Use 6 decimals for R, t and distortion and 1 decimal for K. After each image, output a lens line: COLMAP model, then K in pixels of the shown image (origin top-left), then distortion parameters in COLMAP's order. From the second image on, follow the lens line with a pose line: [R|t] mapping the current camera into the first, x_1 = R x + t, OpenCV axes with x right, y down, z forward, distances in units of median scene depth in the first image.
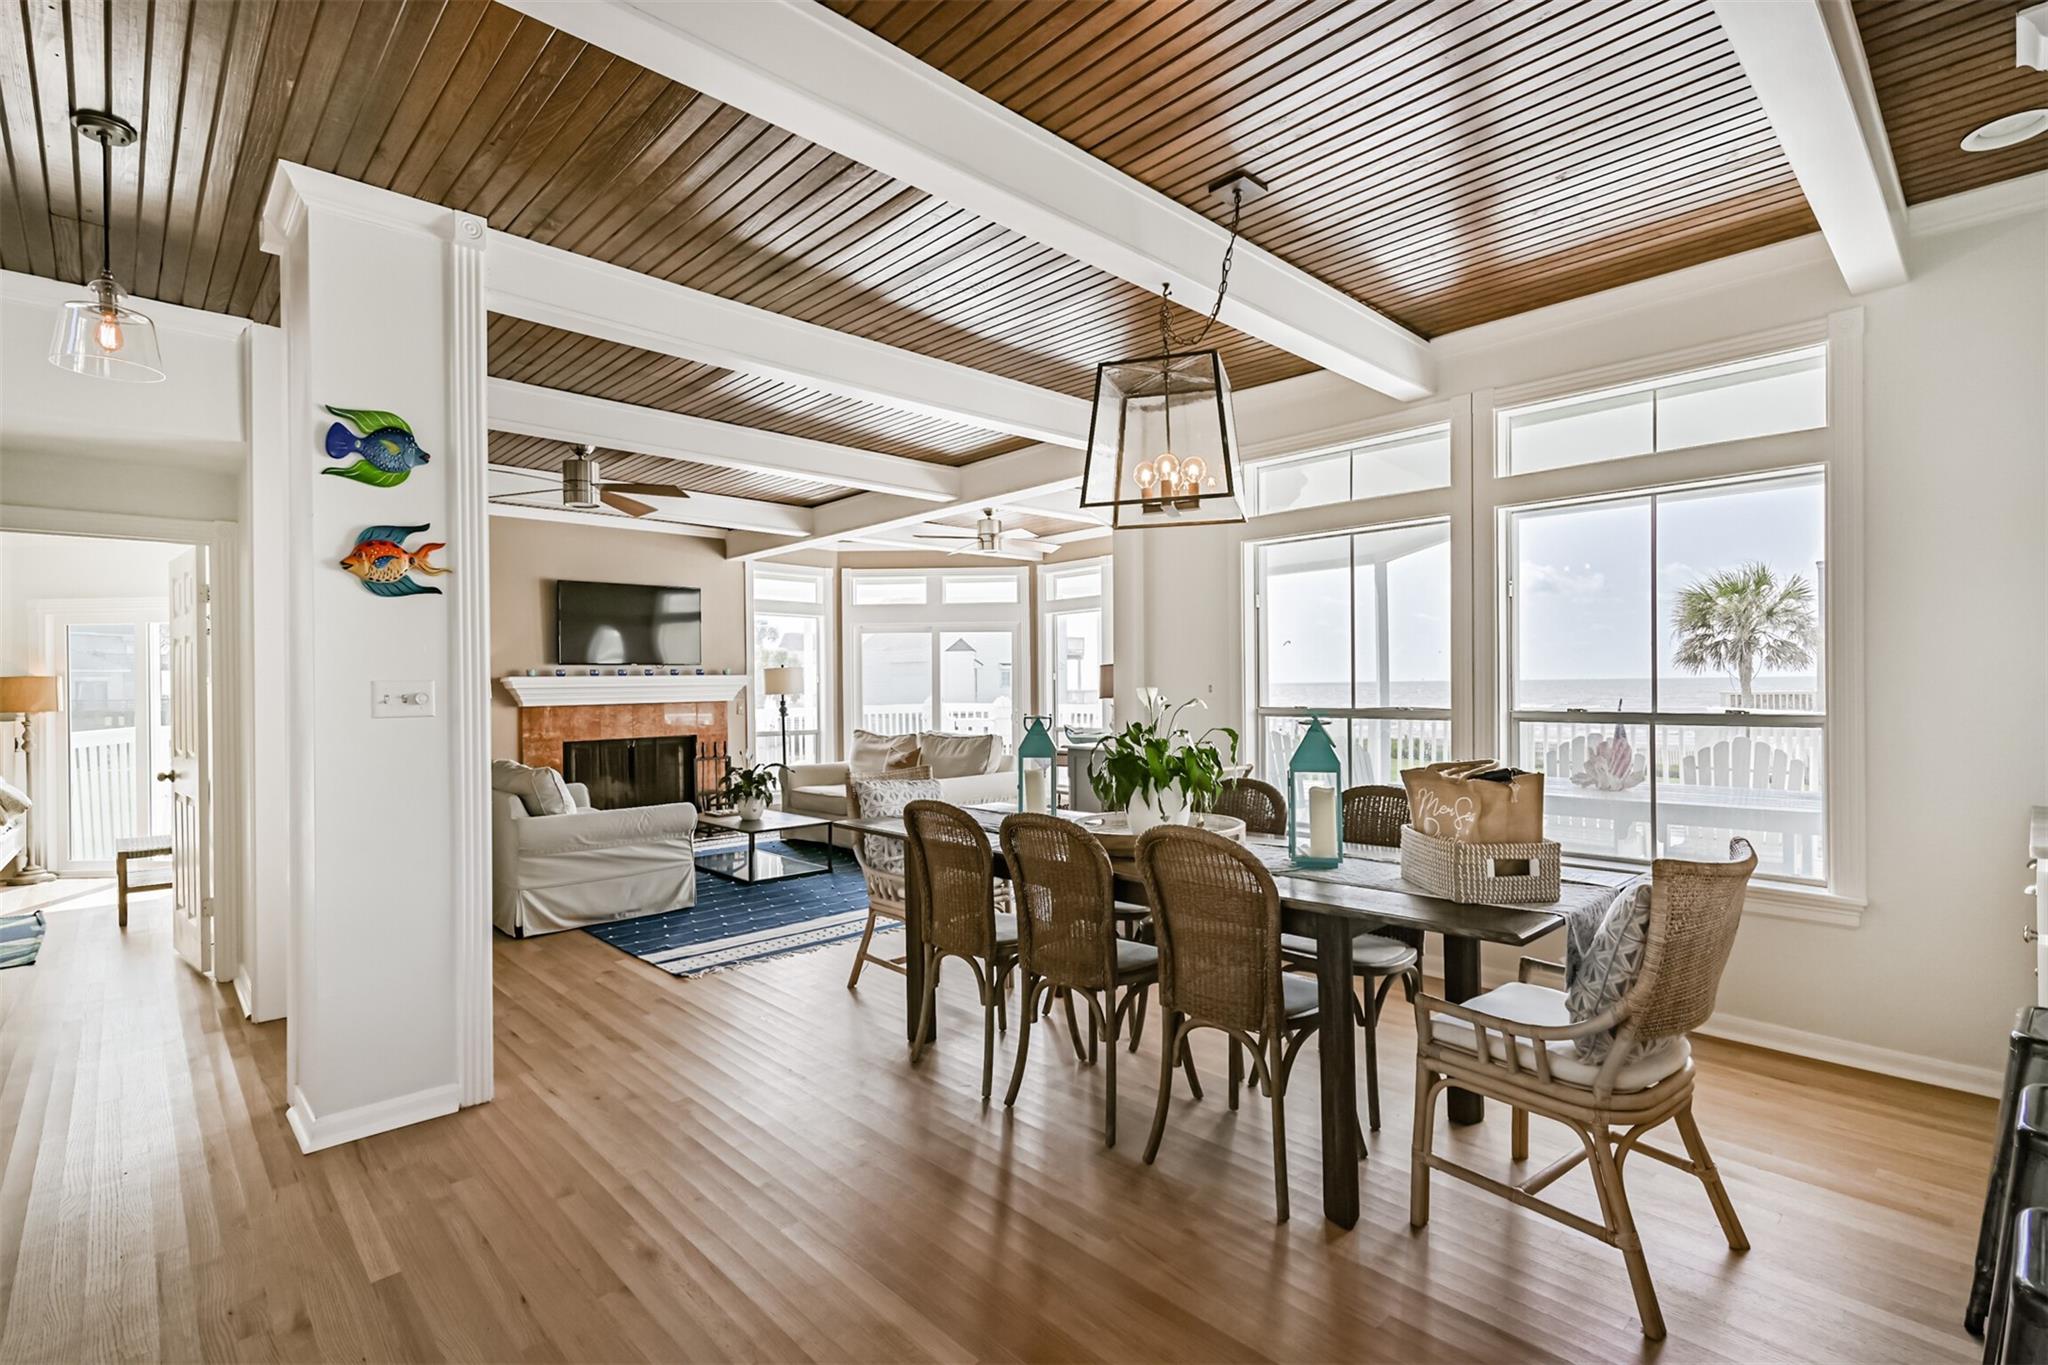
lens RADIAL K [[939.0, 0, 1034.2], [0, 939.0, 687.5], [0, 0, 1]] dist [0.004177, 0.000490]
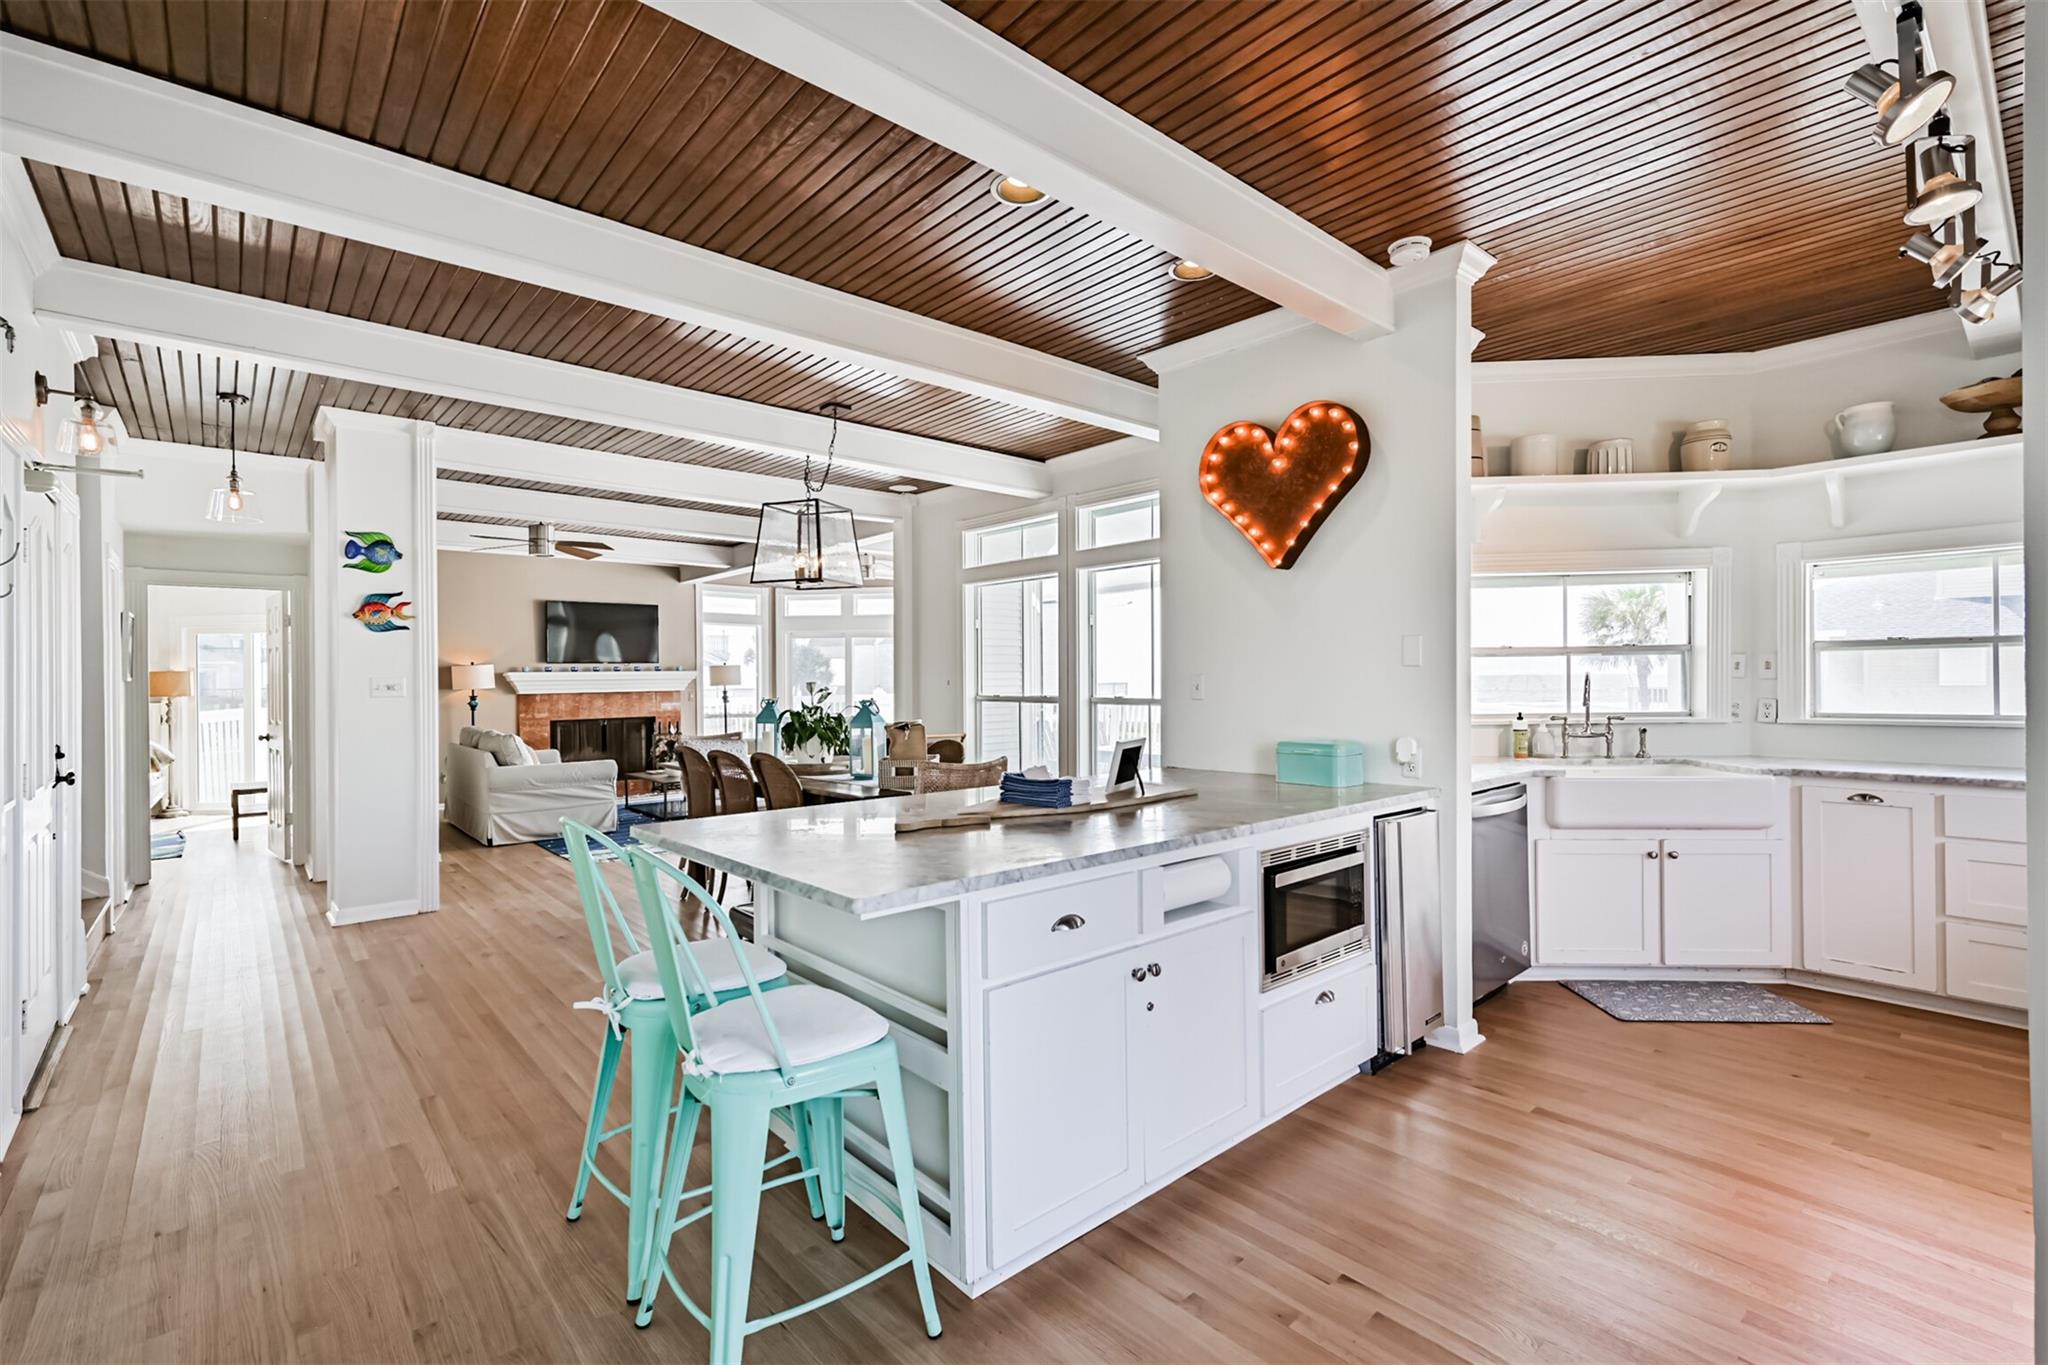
lens RADIAL K [[889.5, 0, 1034.7], [0, 889.5, 681.0], [0, 0, 1]] dist [0.004550, 0.000259]
pose [[0.999418, 0.003170, -0.033976, 0.335553], [-0.003135, 0.999995, 0.001078, -0.003252], [0.033979, -0.000971, 0.999422, -0.359287]]
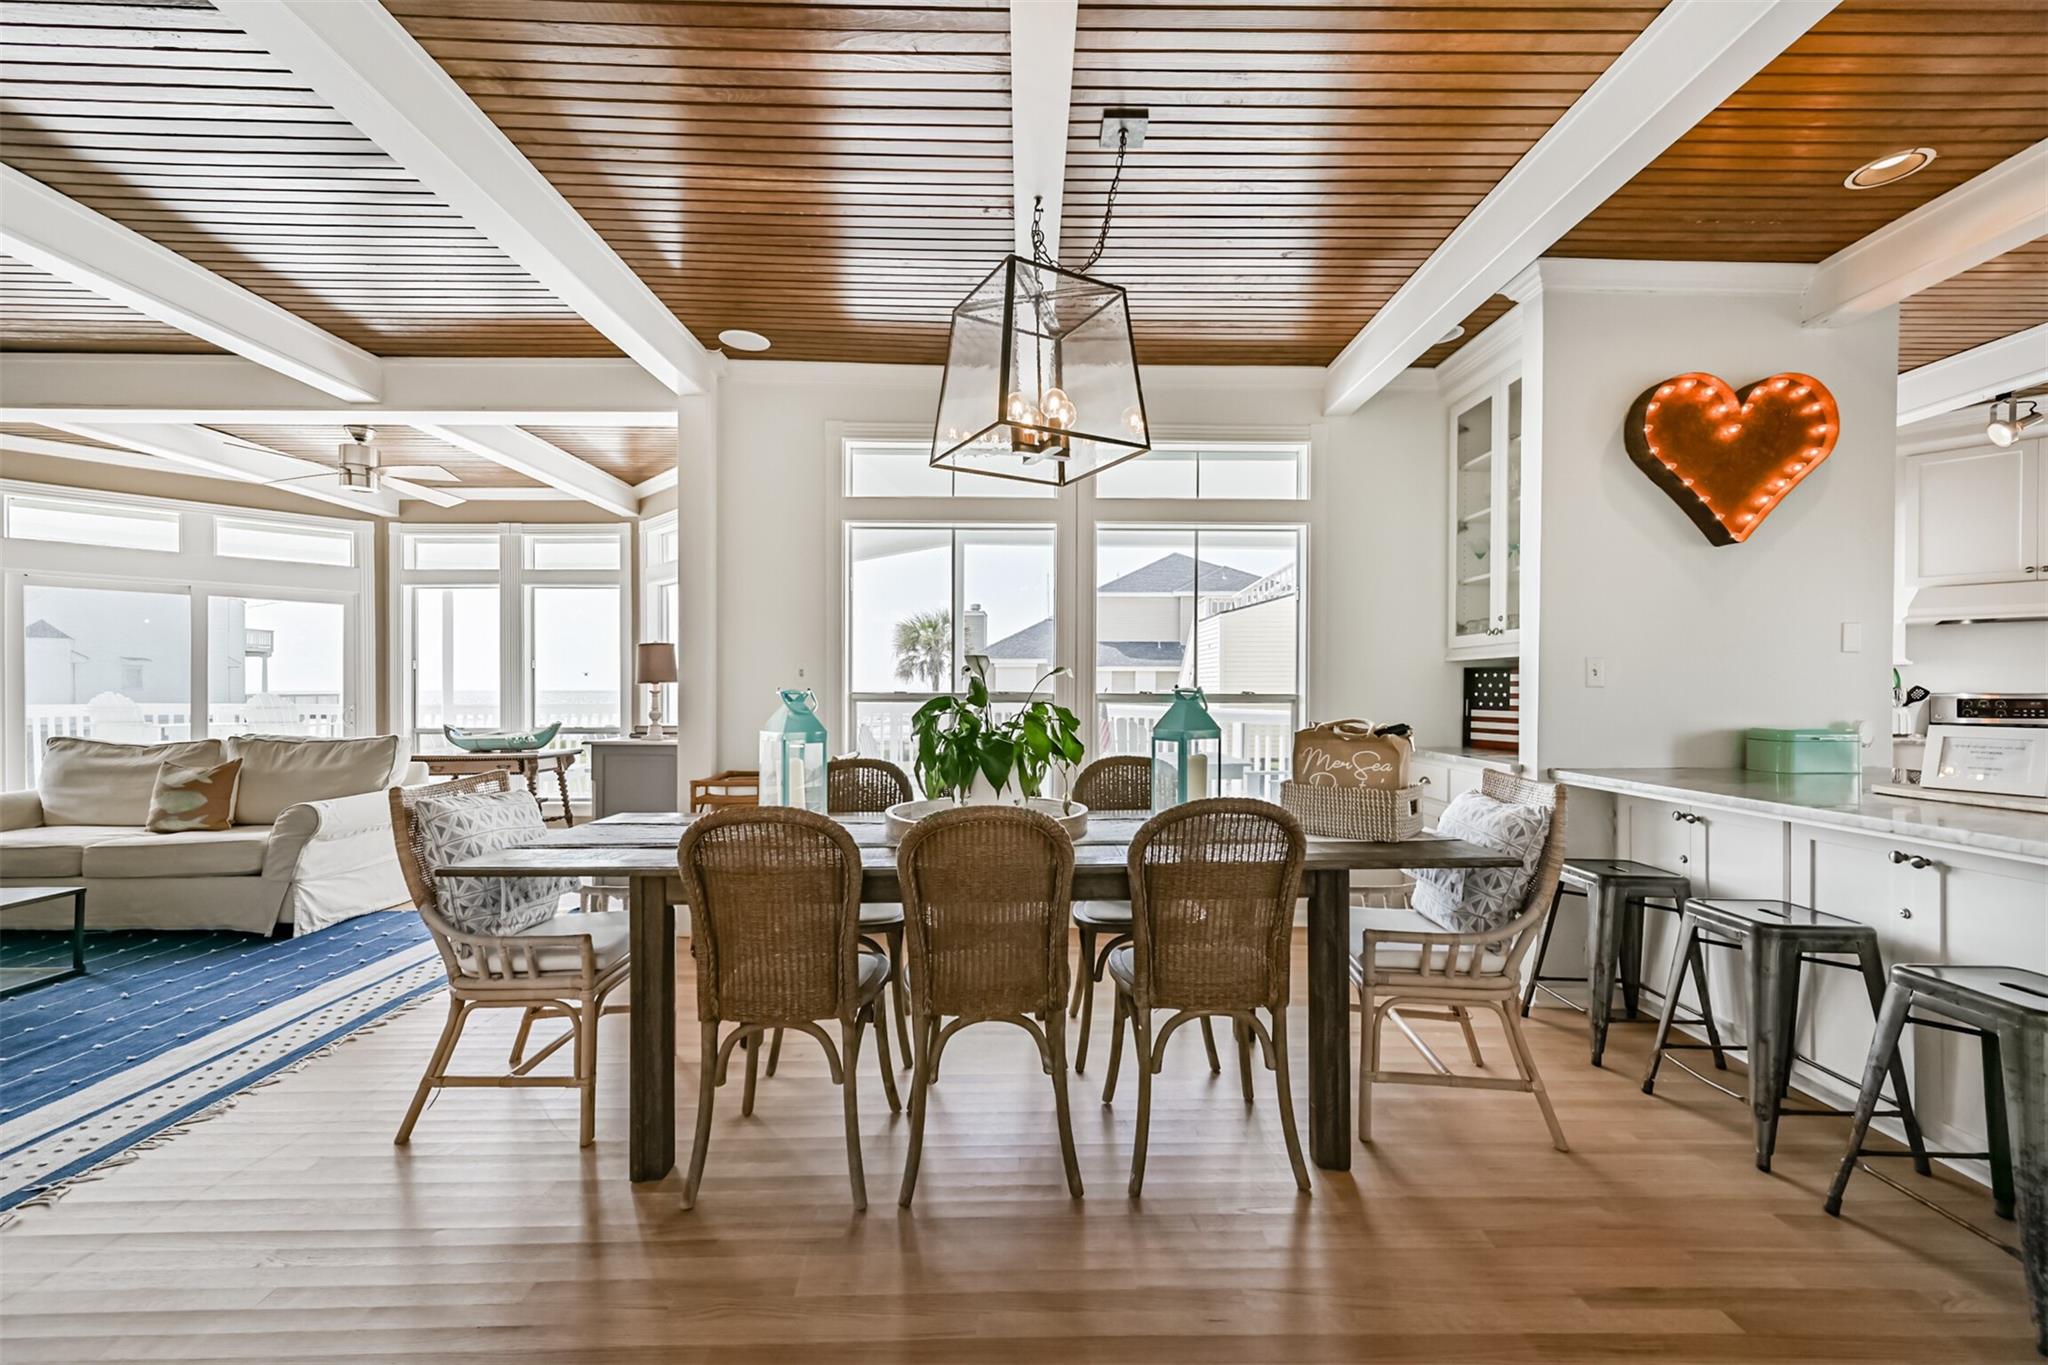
lens RADIAL K [[810.2, 0, 1030.9], [0, 810.2, 696.2], [0, 0, 1]] dist [-0.001479, 0.002989]
pose [[0.680645, 0.006351, 0.732586, -0.222142], [-0.006963, 0.999973, -0.002201, 0.022434], [-0.732580, -0.003603, 0.680671, 0.255507]]
